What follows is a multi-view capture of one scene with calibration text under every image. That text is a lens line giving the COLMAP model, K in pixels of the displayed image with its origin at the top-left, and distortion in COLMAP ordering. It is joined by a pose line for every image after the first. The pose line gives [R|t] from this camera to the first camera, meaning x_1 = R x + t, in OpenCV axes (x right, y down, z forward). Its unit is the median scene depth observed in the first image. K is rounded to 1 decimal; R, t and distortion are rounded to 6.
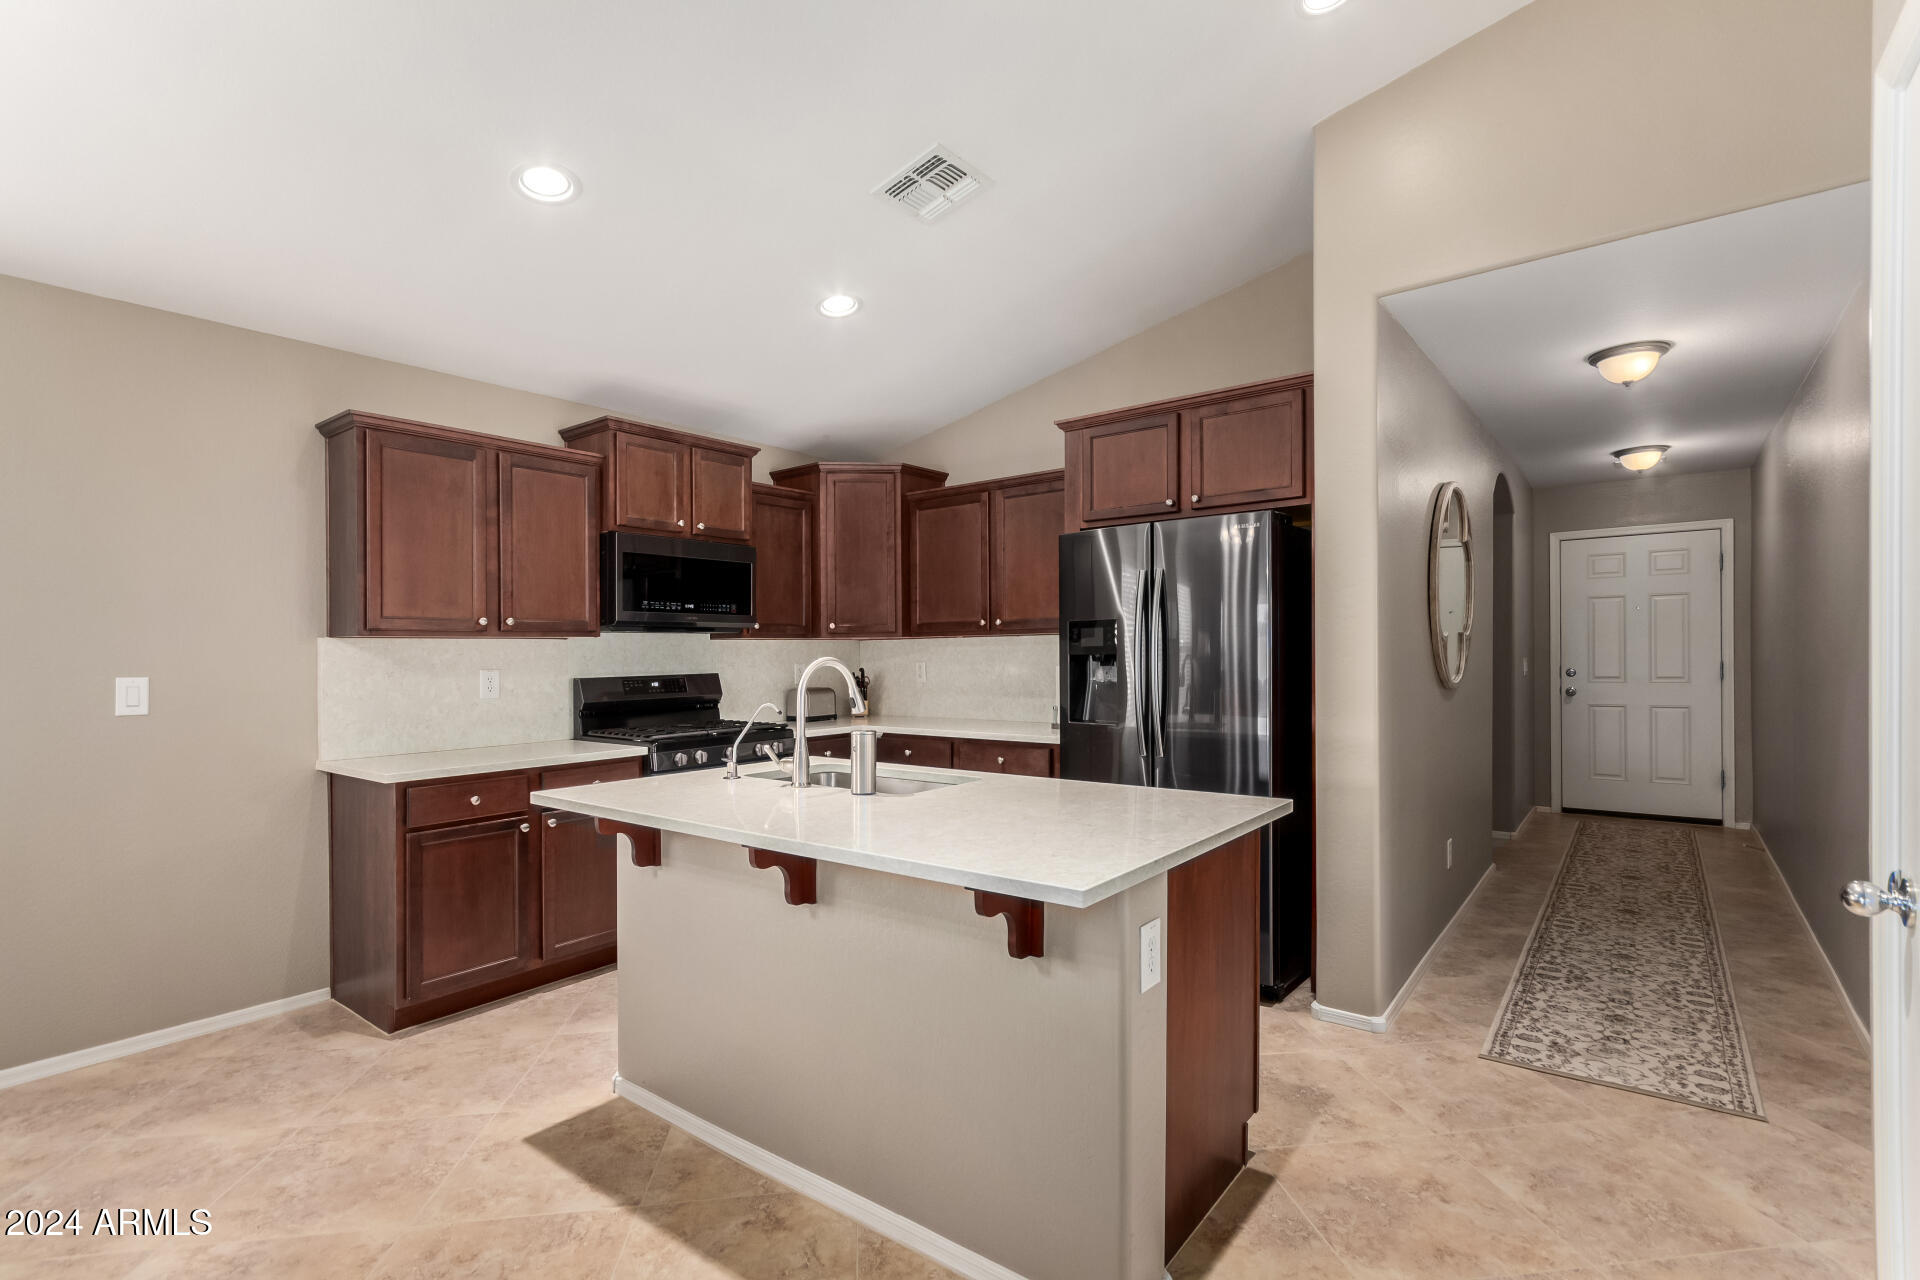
lens RADIAL K [[896.3, 0, 962.9], [0, 896.3, 654.0], [0, 0, 1]] dist [0.002288, 0.000114]
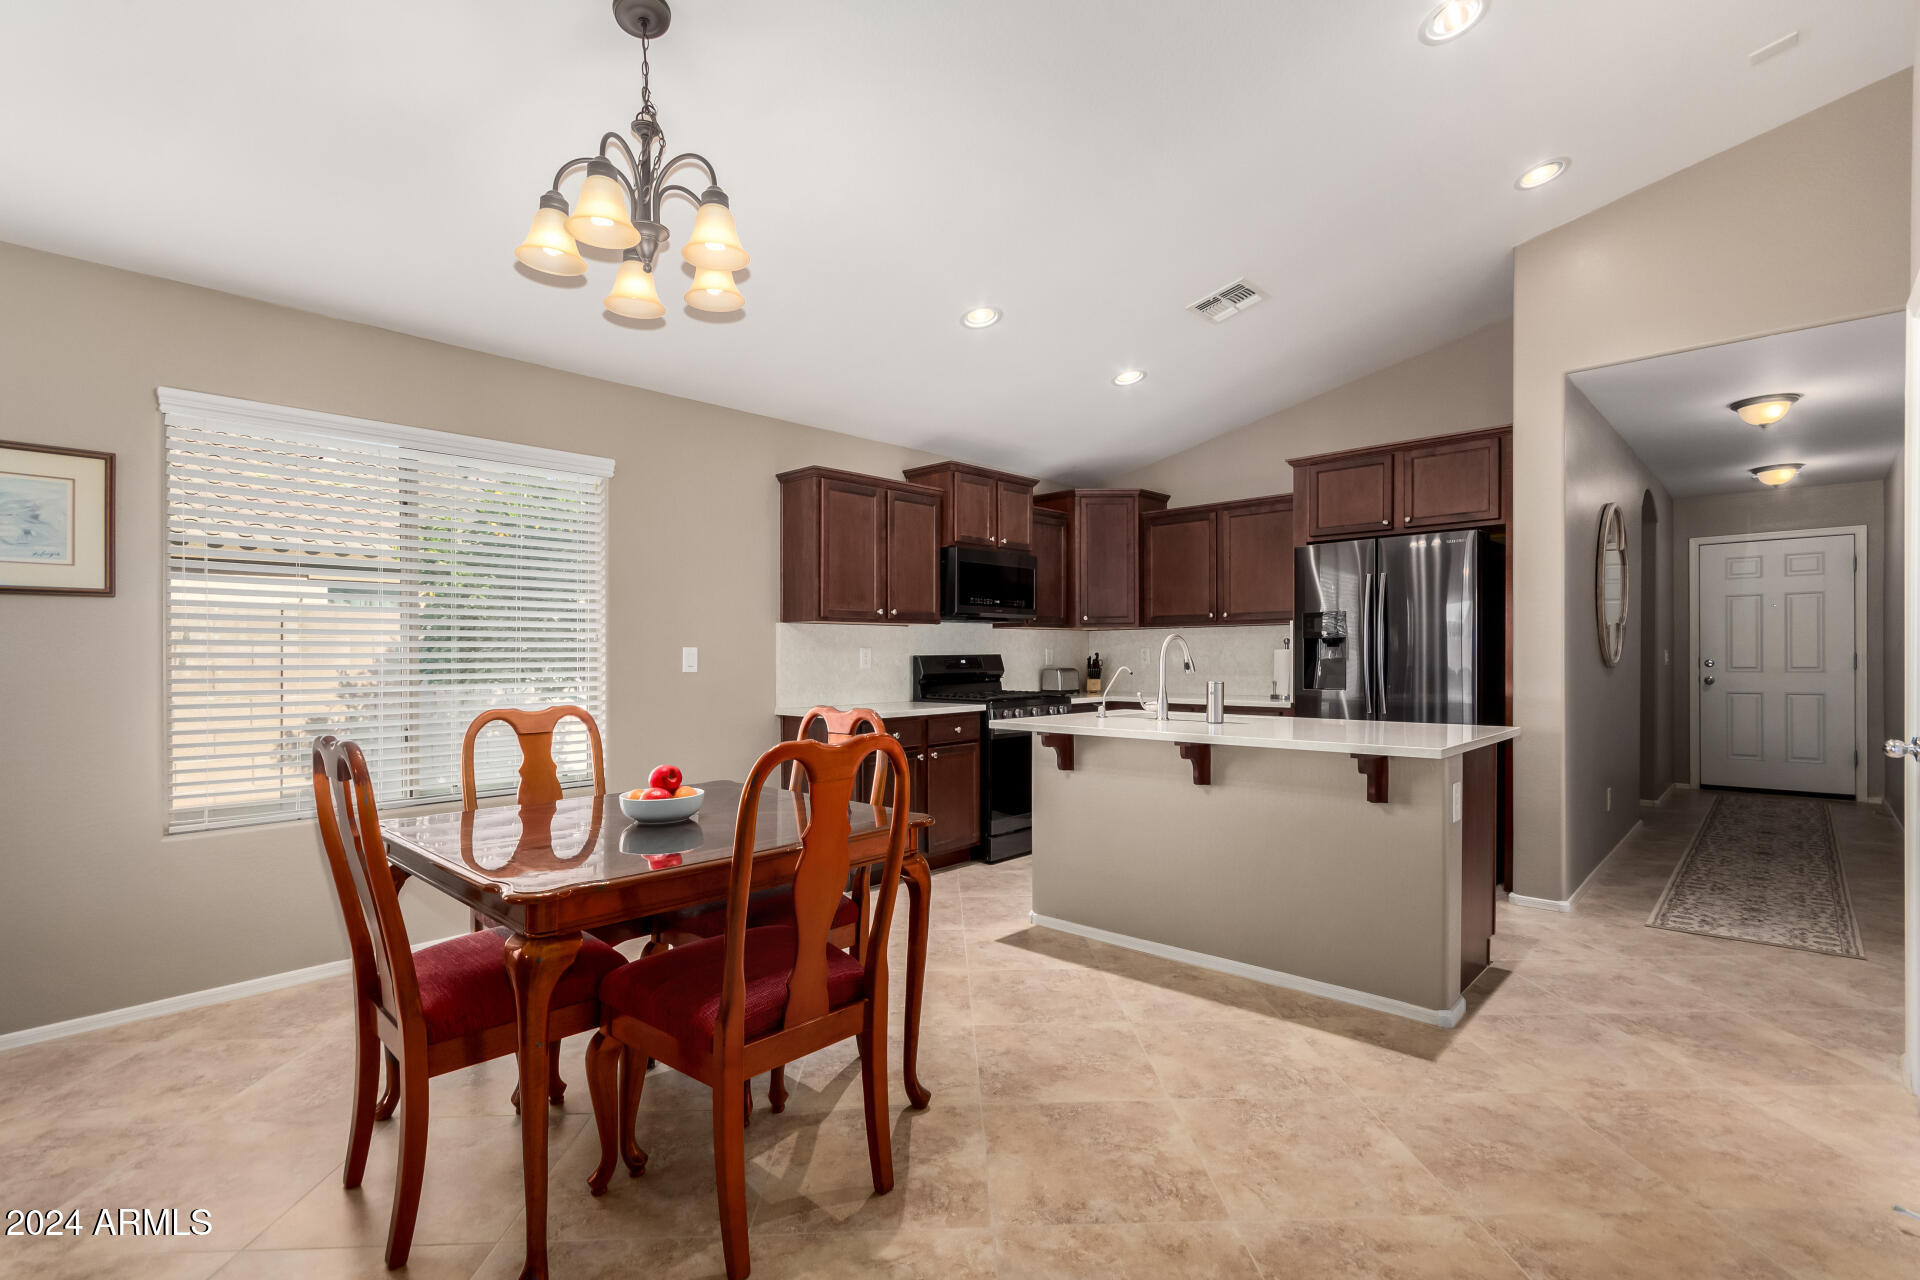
lens RADIAL K [[896.3, 0, 958.9], [0, 896.3, 653.5], [0, 0, 1]] dist [0.002288, 0.000114]
pose [[0.995507, 0.005254, -0.094542, -0.253987], [-0.005526, 0.999981, -0.002611, 0.028694], [0.094527, 0.003121, 0.995517, -0.348108]]
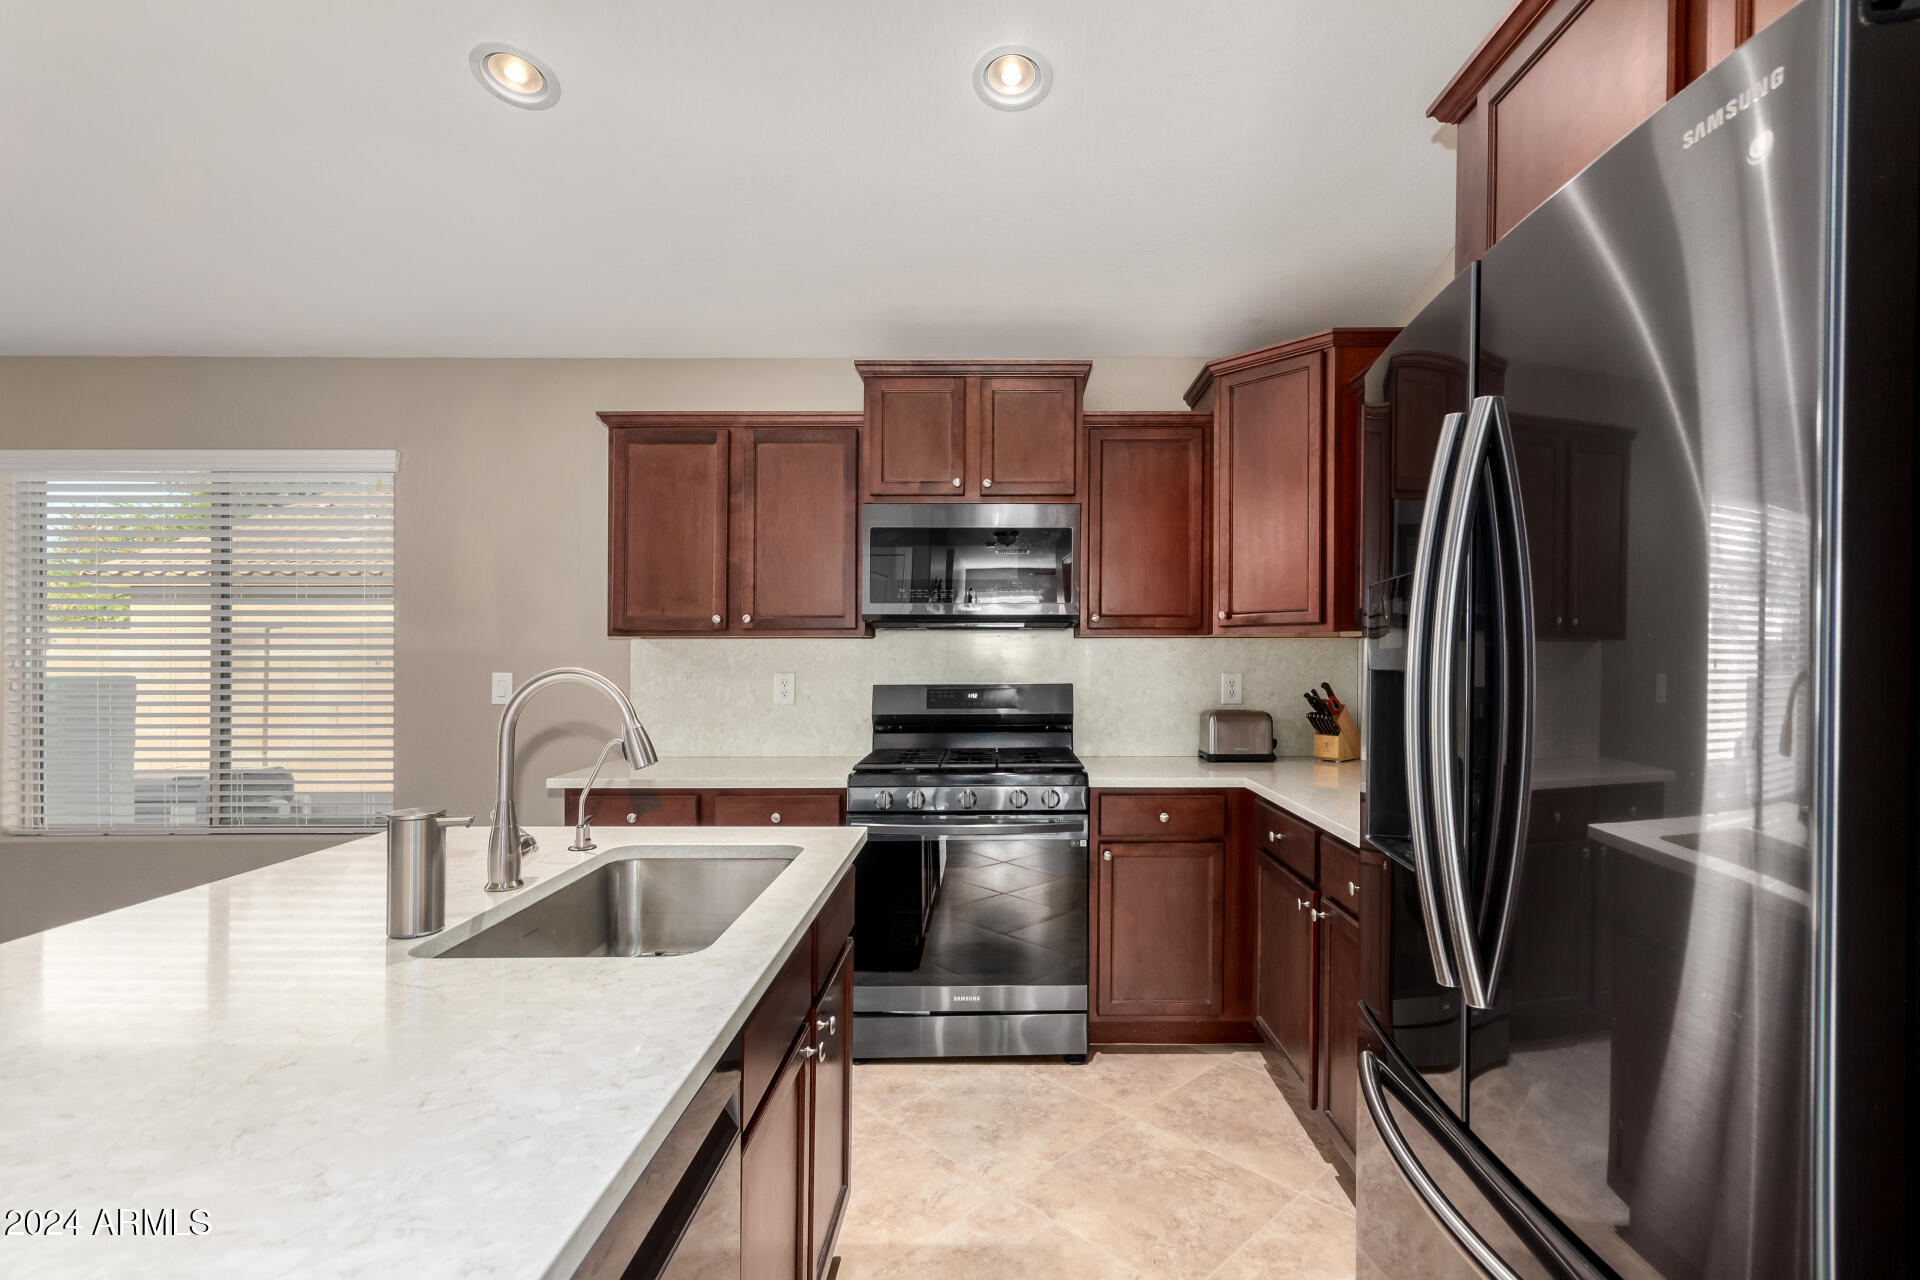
lens RADIAL K [[896.3, 0, 992.2], [0, 896.3, 652.6], [0, 0, 1]] dist [0.002288, 0.000114]
pose [[0.608642, 0.004148, -0.793434, 0.321145], [-0.009568, 0.999952, -0.002112, -0.002739], [0.793387, 0.008877, 0.608653, 0.606098]]
